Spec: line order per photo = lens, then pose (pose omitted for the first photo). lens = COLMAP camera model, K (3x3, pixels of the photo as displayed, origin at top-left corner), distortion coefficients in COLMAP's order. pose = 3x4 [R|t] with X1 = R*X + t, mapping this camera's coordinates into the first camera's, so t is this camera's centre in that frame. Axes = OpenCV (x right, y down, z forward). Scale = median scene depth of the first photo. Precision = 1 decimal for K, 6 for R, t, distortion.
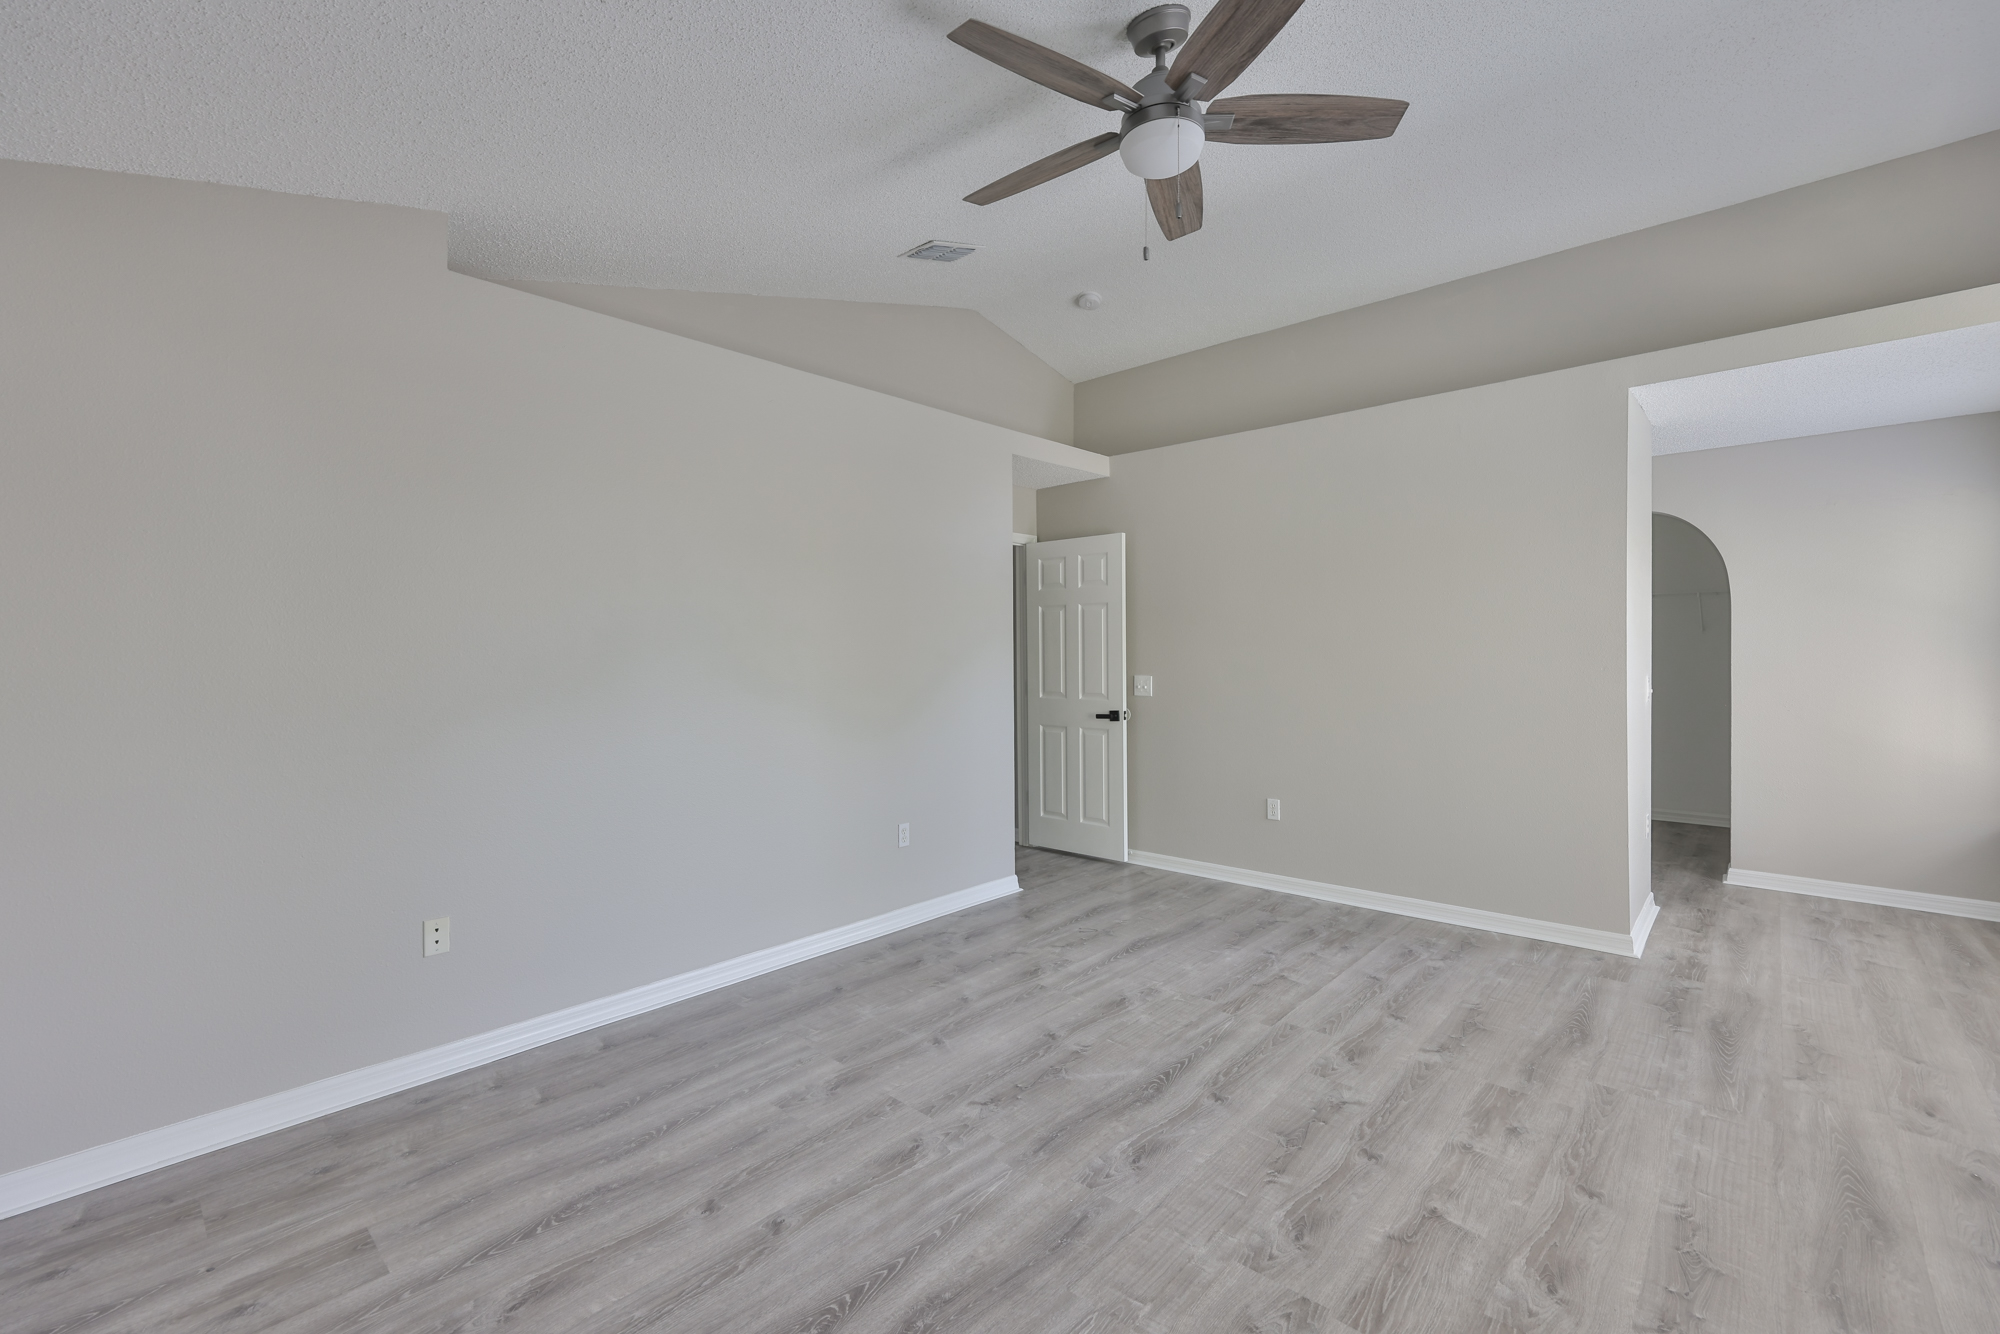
lens RADIAL K [[855.2, 0, 1007.6], [0, 855.2, 665.8], [0, 0, 1]] dist [-0.005250, 0.000284]
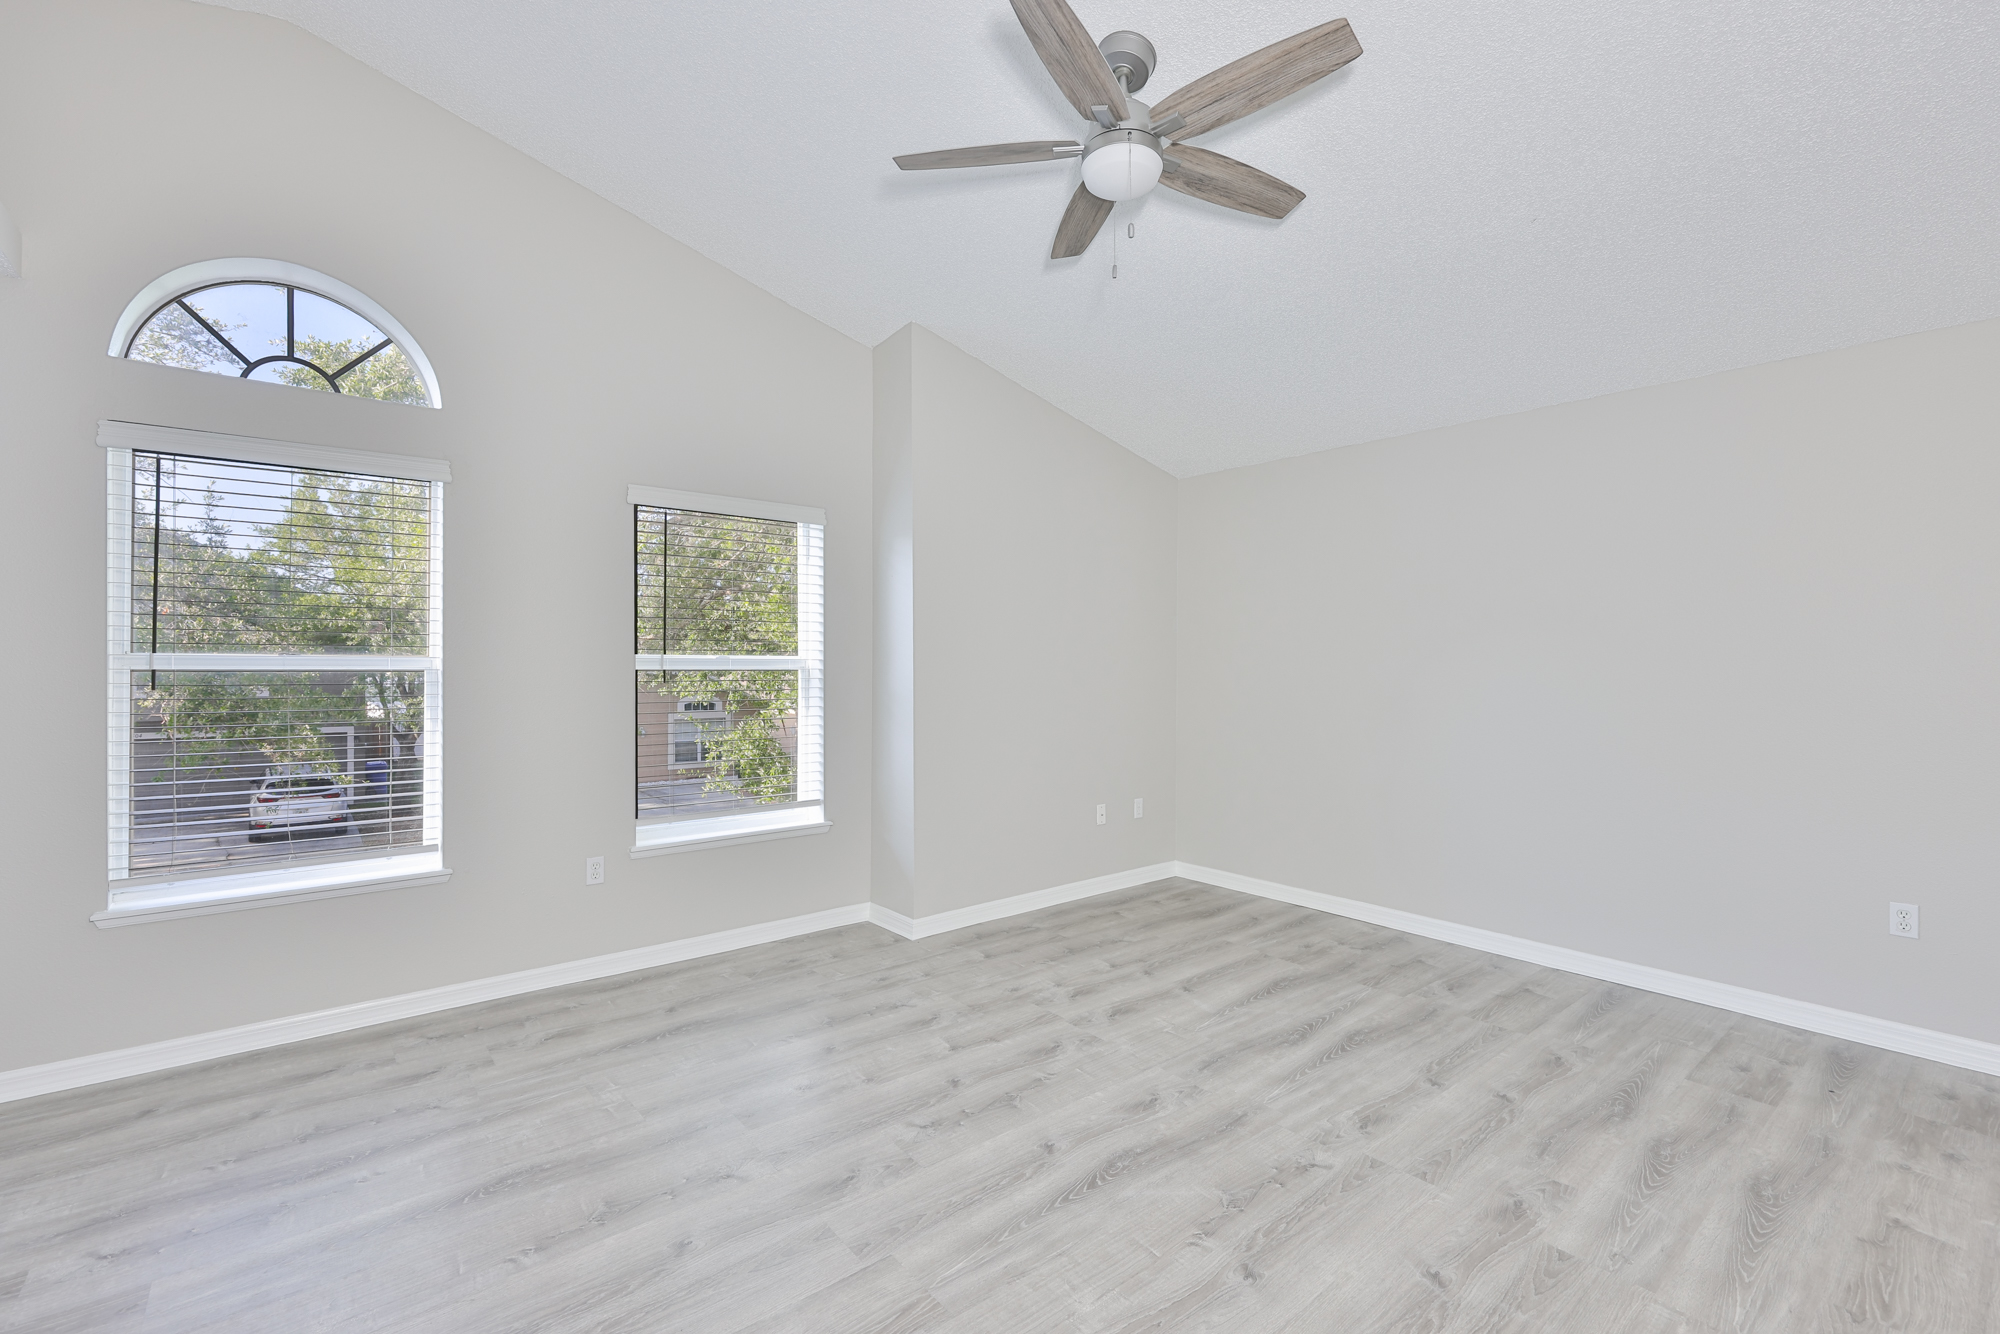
lens RADIAL K [[855.2, 0, 1002.1], [0, 855.2, 660.7], [0, 0, 1]] dist [-0.005250, 0.000284]
pose [[-0.988435, 0.005879, 0.151530, 0.134311], [0.007657, 0.999908, 0.011154, -0.022604], [-0.151451, 0.012185, -0.988390, 1.657816]]
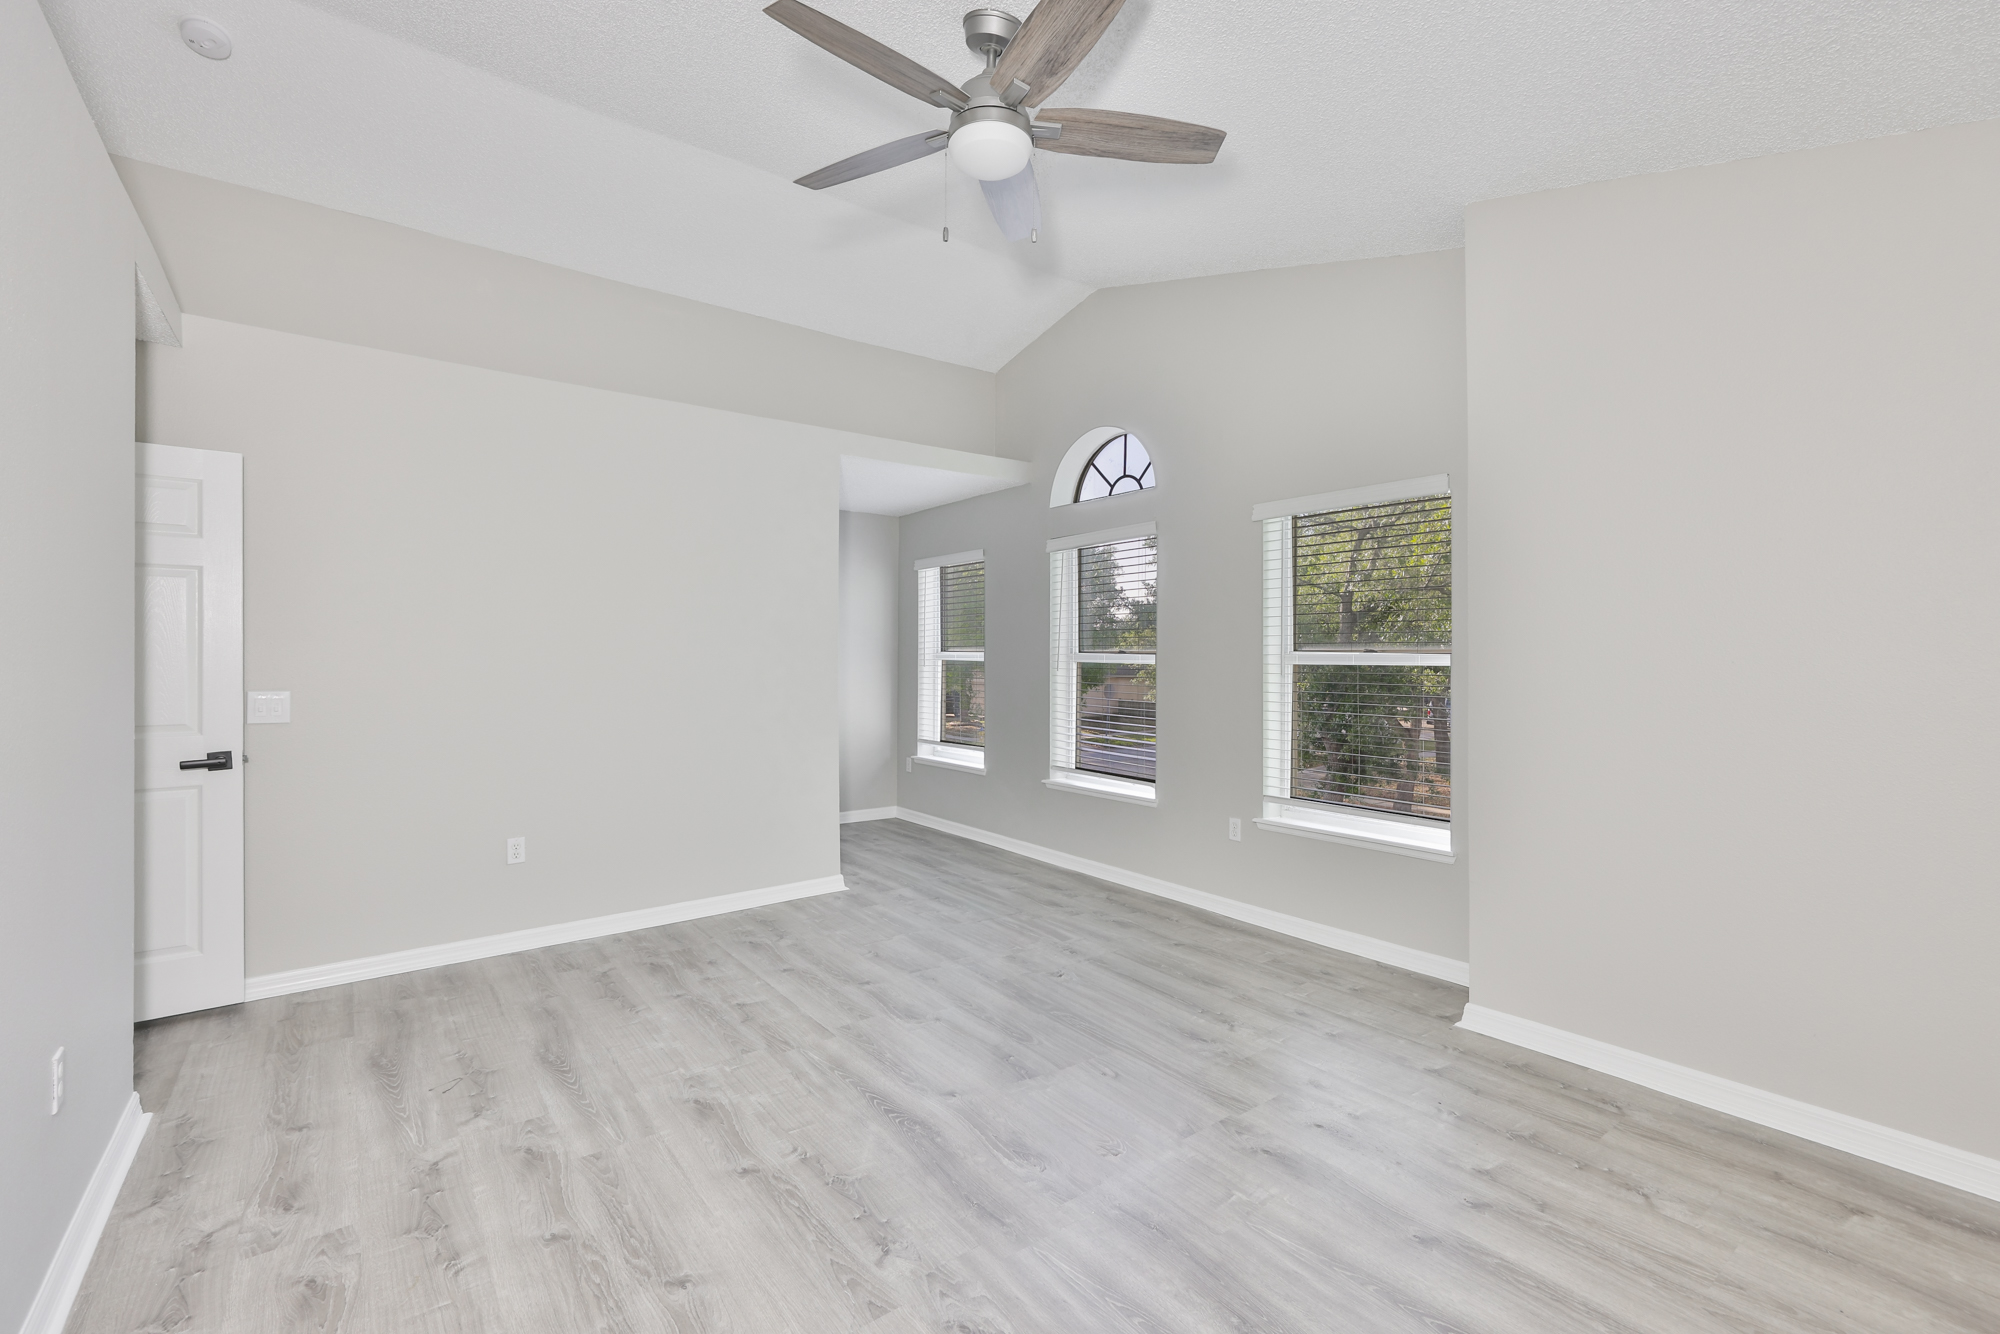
lens RADIAL K [[855.2, 0, 1005.1], [0, 855.2, 659.1], [0, 0, 1]] dist [-0.005250, 0.000284]
pose [[0.171653, 0.003957, 0.985149, -0.647777], [0.011459, 0.999916, -0.006013, -0.003241], [-0.985091, 0.012321, 0.171594, 0.656733]]
